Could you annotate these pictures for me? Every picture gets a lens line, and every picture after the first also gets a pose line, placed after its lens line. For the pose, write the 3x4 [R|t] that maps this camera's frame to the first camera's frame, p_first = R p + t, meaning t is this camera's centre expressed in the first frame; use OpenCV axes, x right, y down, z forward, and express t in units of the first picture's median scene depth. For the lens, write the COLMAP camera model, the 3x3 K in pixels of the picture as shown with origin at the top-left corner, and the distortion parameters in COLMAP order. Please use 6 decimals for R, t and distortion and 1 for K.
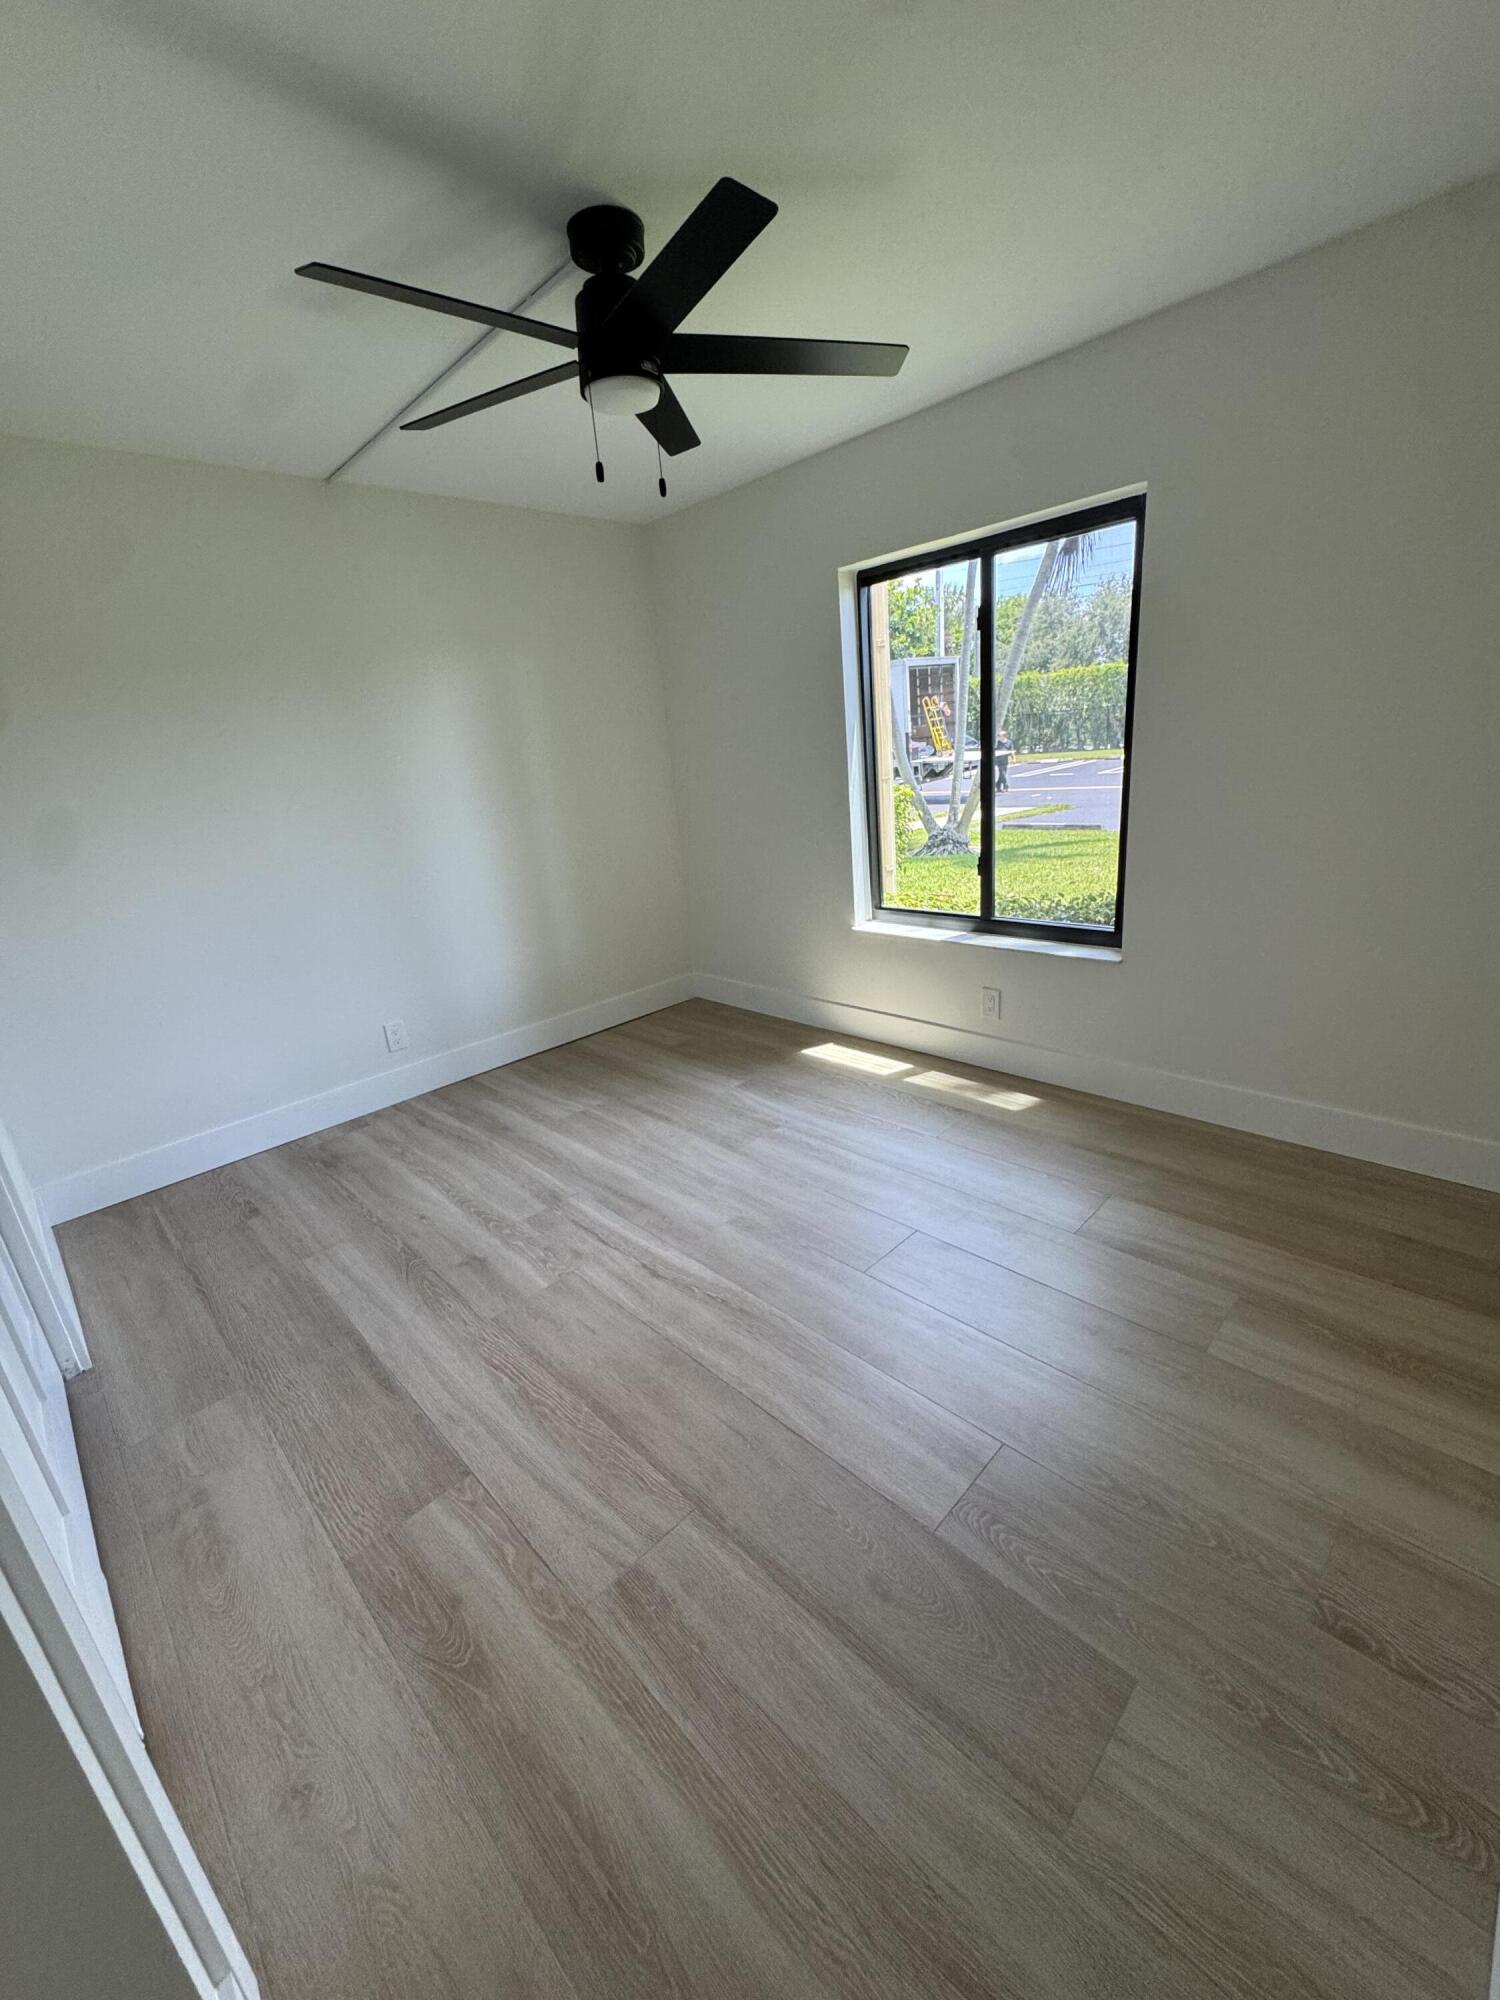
lens RADIAL K [[803.7, 0, 746.9], [0, 803.7, 998.0], [0, 0, 1]] dist [-0.001687, 0.000384]
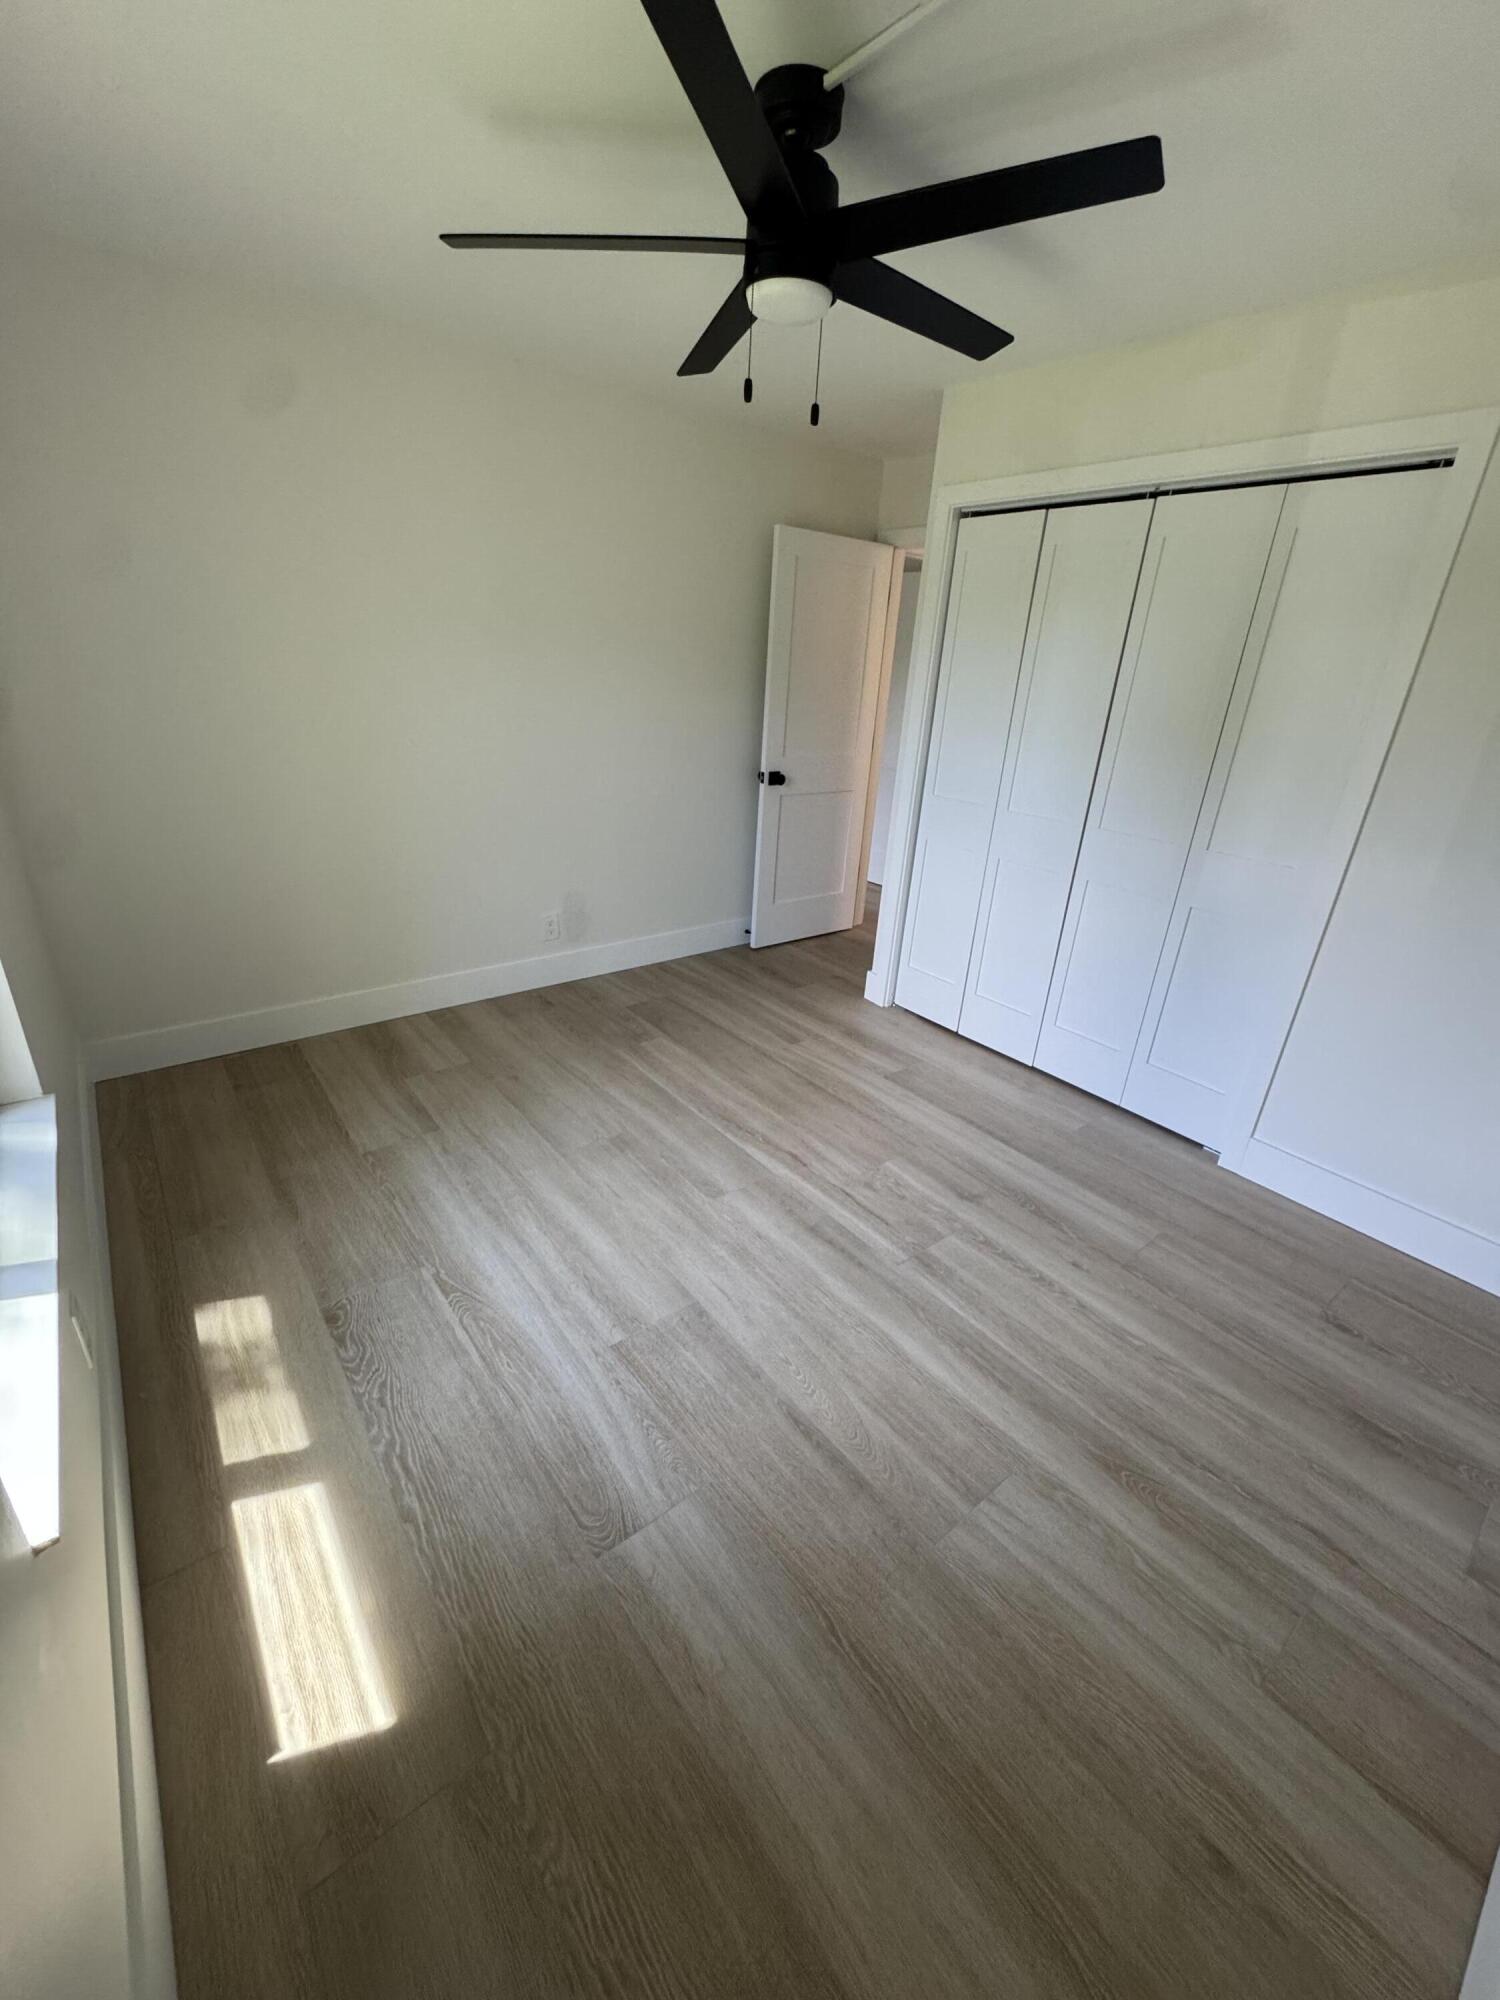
lens RADIAL K [[803.7, 0, 746.9], [0, 803.7, 998.0], [0, 0, 1]] dist [-0.001687, 0.000384]
pose [[-0.993108, -0.013129, 0.116469, -0.160362], [0.065195, 0.763914, 0.642016, -0.533264], [-0.097401, 0.645184, -0.757793, 1.564515]]
